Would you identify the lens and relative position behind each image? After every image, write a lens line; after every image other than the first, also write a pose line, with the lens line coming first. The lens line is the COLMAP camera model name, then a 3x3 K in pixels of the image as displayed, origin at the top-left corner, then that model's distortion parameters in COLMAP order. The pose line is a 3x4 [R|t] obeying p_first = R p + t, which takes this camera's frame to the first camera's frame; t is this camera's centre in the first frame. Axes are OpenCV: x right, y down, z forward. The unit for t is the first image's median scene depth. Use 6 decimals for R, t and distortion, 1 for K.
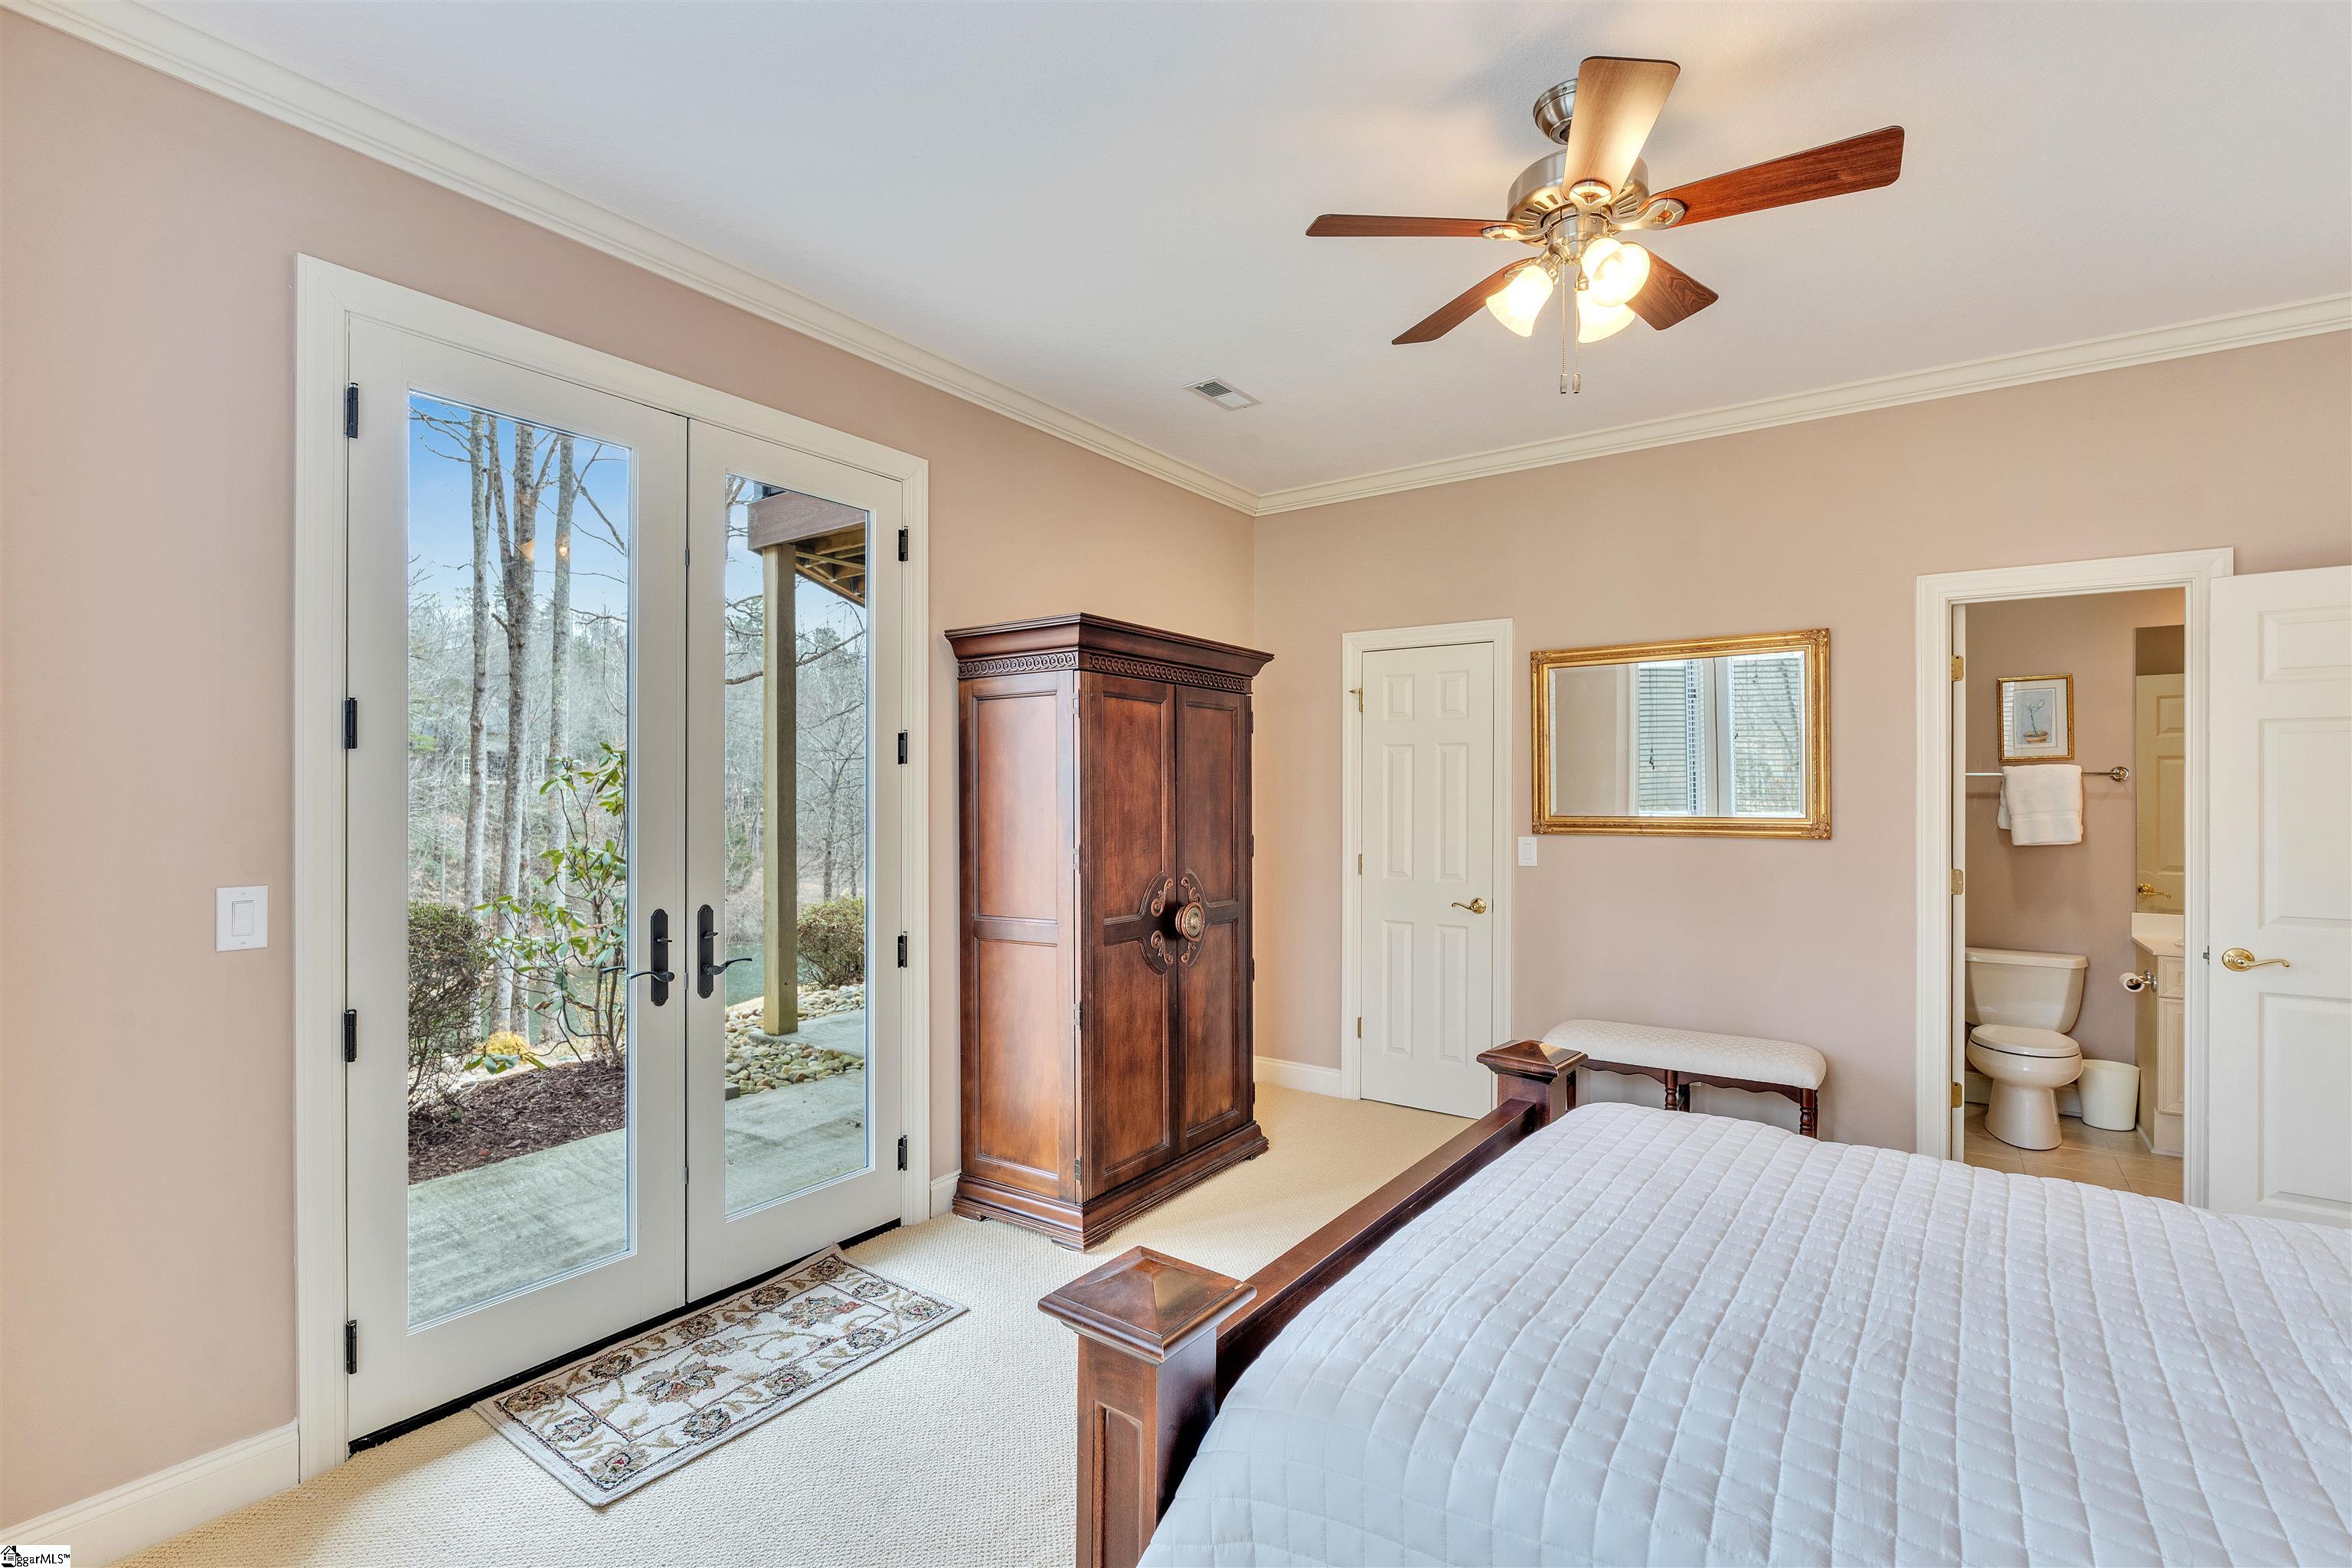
lens RADIAL K [[1045.4, 0, 1175.5], [0, 1045.4, 794.1], [0, 0, 1]] dist [-0.001060, -0.000253]
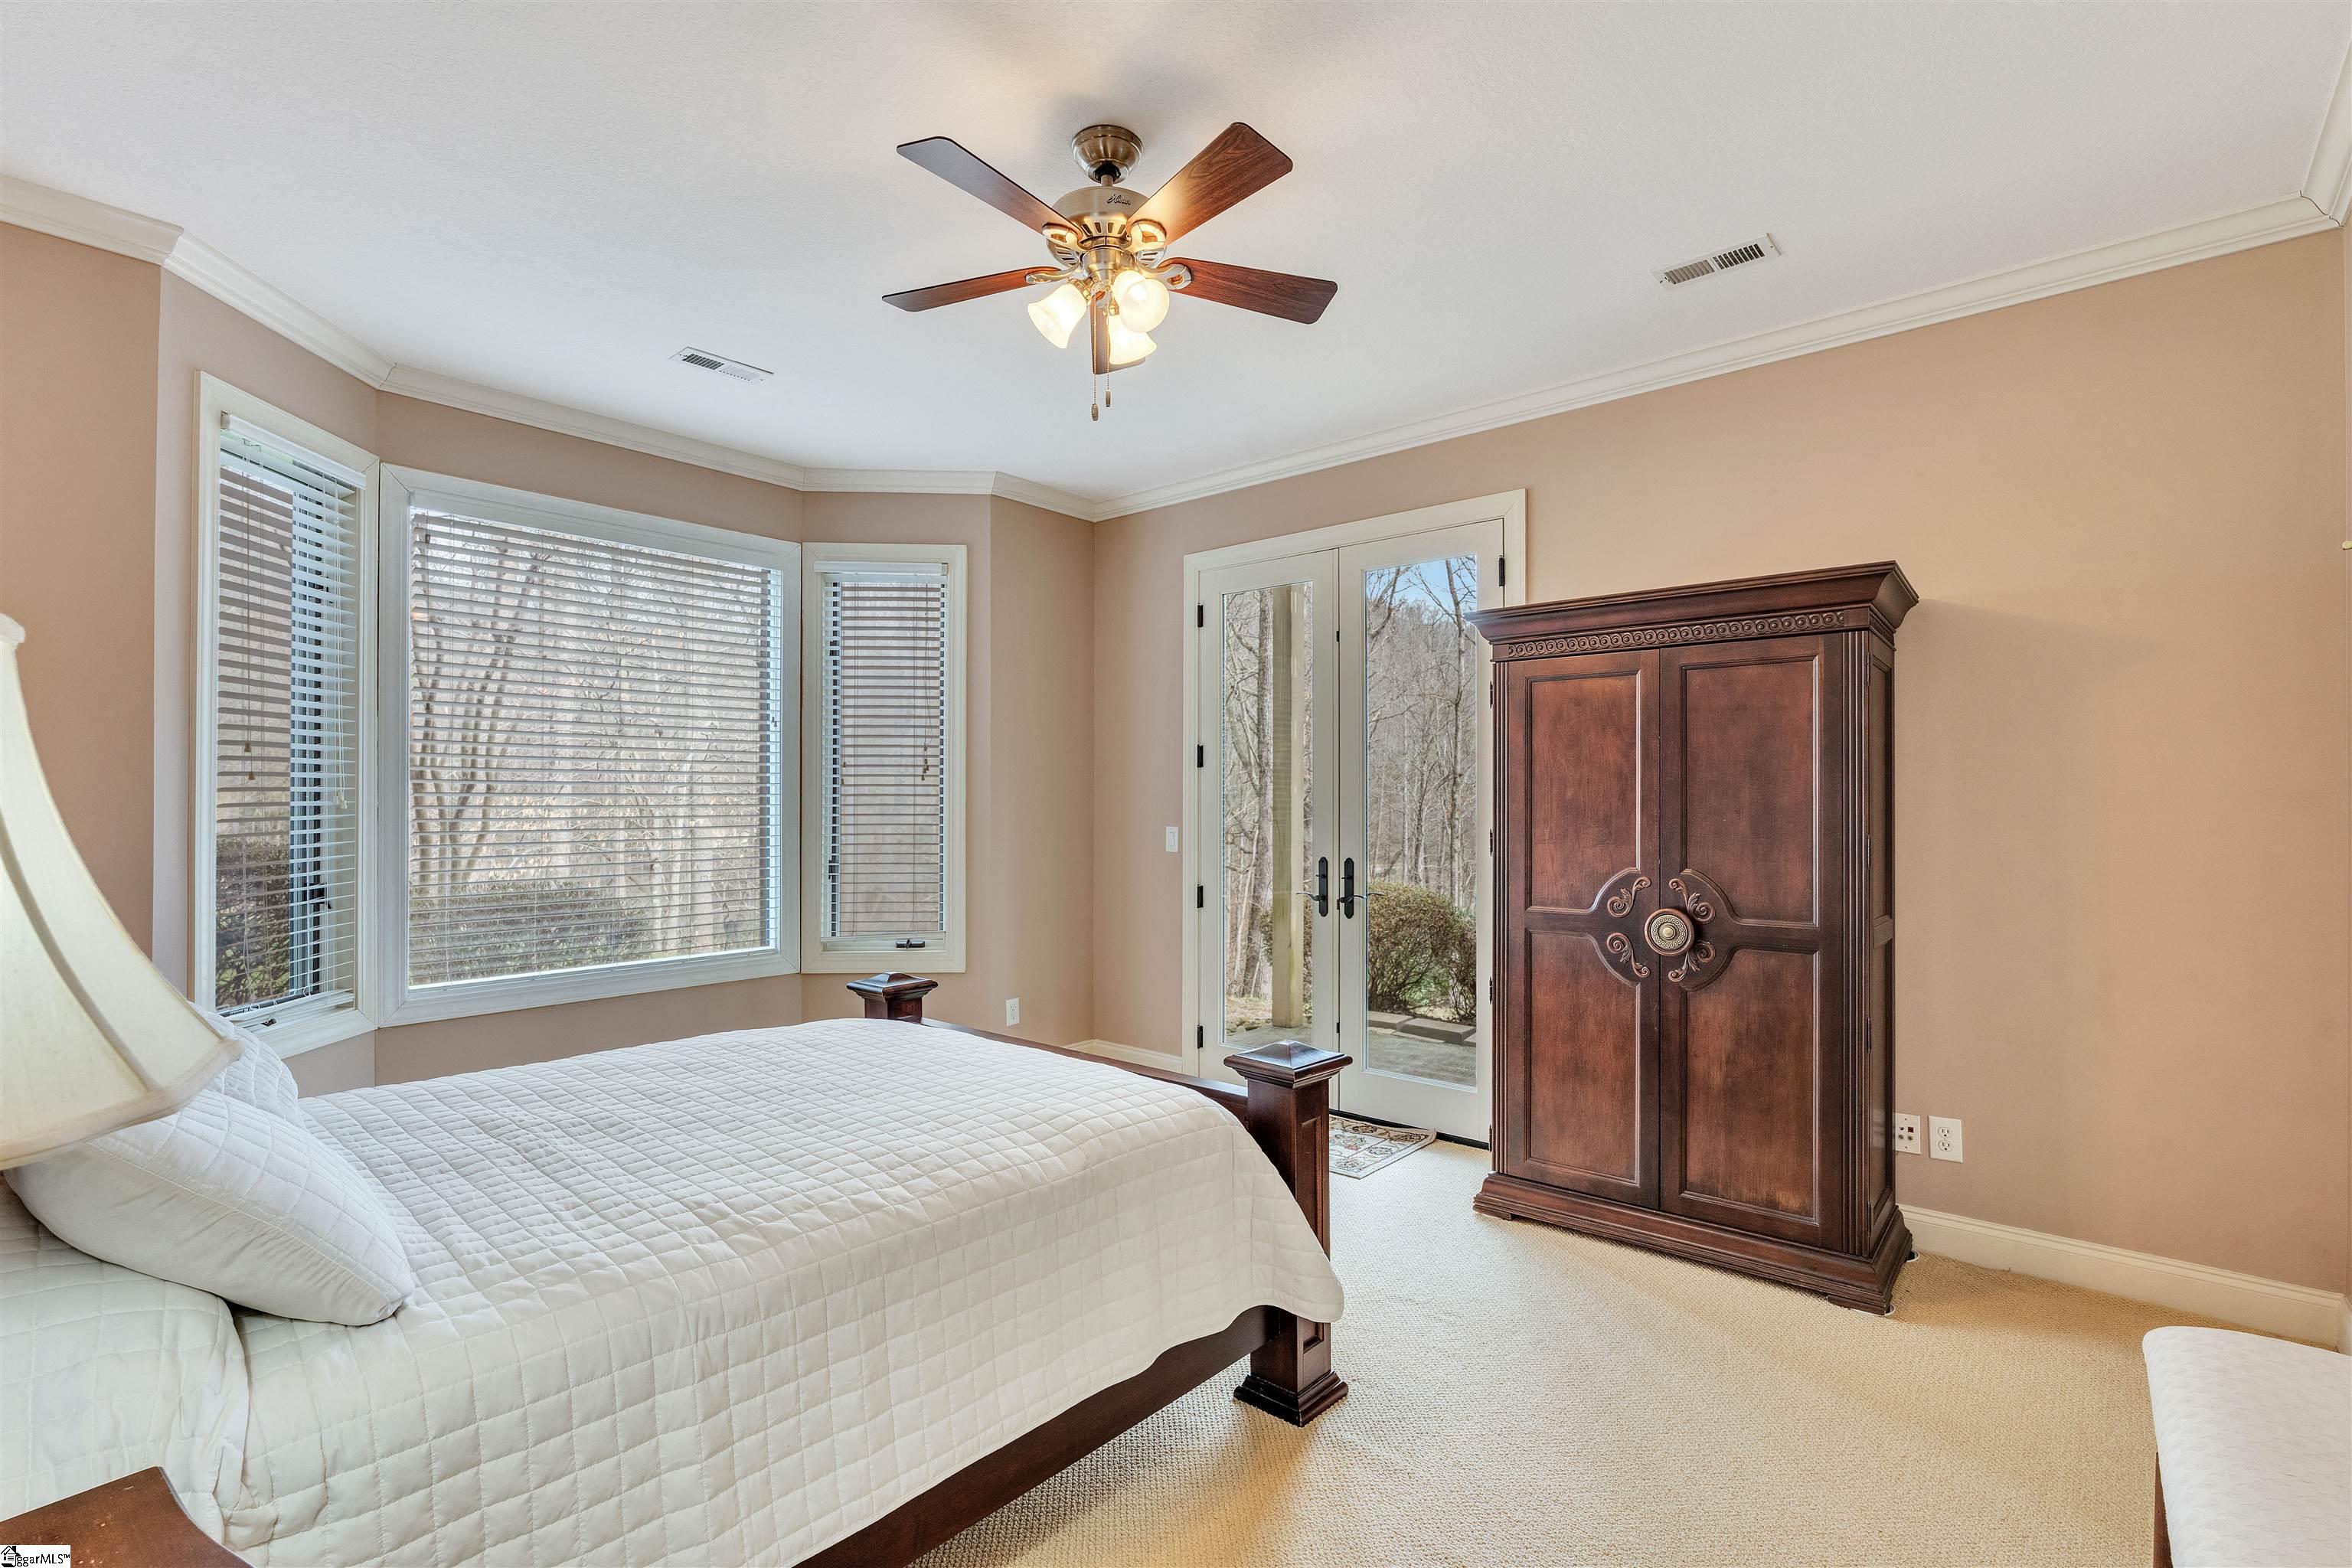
lens RADIAL K [[1045.4, 0, 1175.5], [0, 1045.4, 794.1], [0, 0, 1]] dist [-0.001060, -0.000253]
pose [[-0.066736, -0.009051, -0.997730, 0.980911], [0.000928, 0.999958, -0.009133, 0.023254], [0.997770, -0.001535, -0.066725, 0.753874]]
